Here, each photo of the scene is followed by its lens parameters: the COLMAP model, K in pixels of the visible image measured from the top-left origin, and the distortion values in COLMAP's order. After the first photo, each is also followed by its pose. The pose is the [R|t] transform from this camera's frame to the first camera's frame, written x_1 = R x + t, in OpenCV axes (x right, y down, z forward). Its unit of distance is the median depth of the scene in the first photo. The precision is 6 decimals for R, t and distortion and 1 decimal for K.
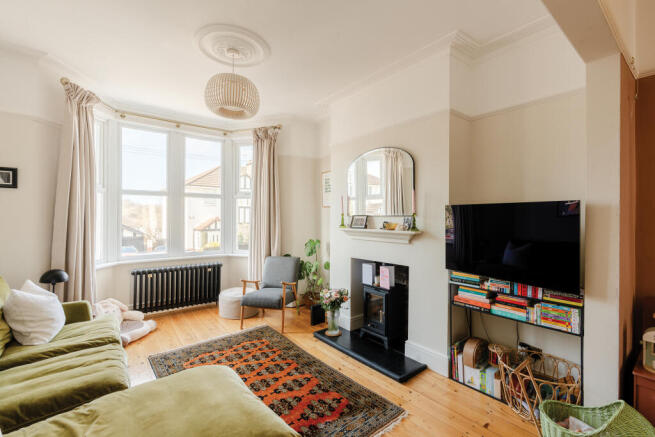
lens RADIAL K [[296.1, 0, 325.2], [0, 296.1, 215.5], [0, 0, 1]] dist [0.000506, 0.000553]
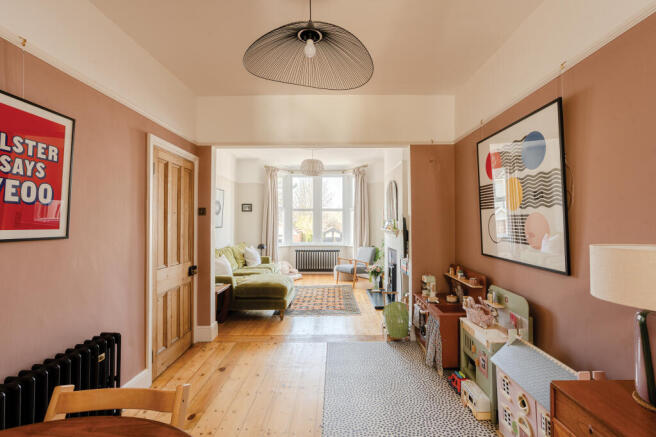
lens RADIAL K [[296.6, 0, 325.7], [0, 296.6, 215.5], [0, 0, 1]] dist [0.000506, 0.000553]
pose [[0.784641, -0.019529, -0.619642, 0.755899], [0.008193, 0.999743, -0.021135, 0.001845], [0.619896, 0.011507, 0.784600, -0.445054]]
